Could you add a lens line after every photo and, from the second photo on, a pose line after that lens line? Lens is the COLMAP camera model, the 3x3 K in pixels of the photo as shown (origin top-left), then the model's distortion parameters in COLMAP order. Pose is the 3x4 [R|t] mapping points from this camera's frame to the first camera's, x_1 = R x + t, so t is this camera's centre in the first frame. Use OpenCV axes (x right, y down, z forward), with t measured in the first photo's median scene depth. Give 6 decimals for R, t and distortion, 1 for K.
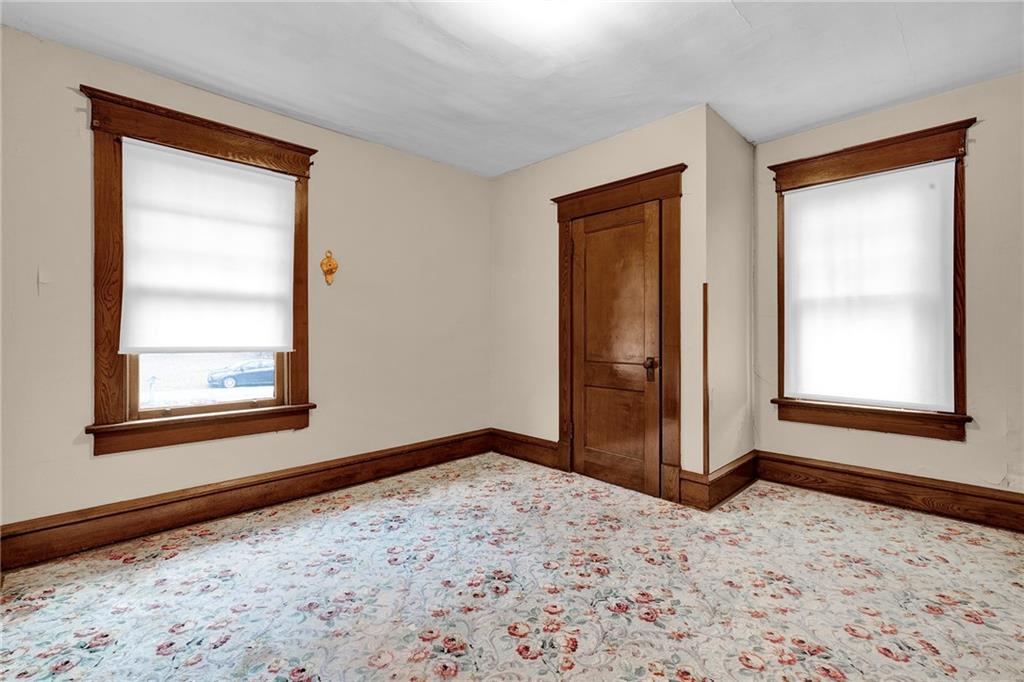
lens RADIAL K [[456.1, 0, 505.6], [0, 456.1, 341.0], [0, 0, 1]] dist [-0.007397, 0.003170]
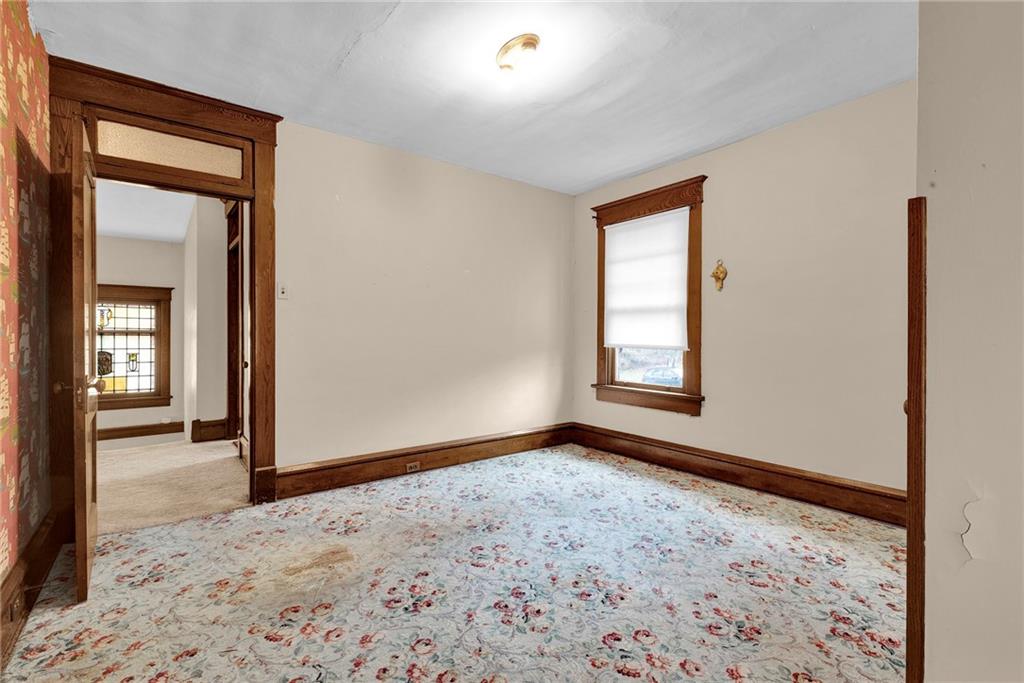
lens RADIAL K [[456.1, 0, 509.0], [0, 456.1, 348.1], [0, 0, 1]] dist [-0.007397, 0.003170]
pose [[-0.130664, 0.023301, -0.991153, 0.799679], [-0.019652, 0.999466, 0.026088, -0.005287], [0.991232, 0.022886, -0.130136, 0.684941]]
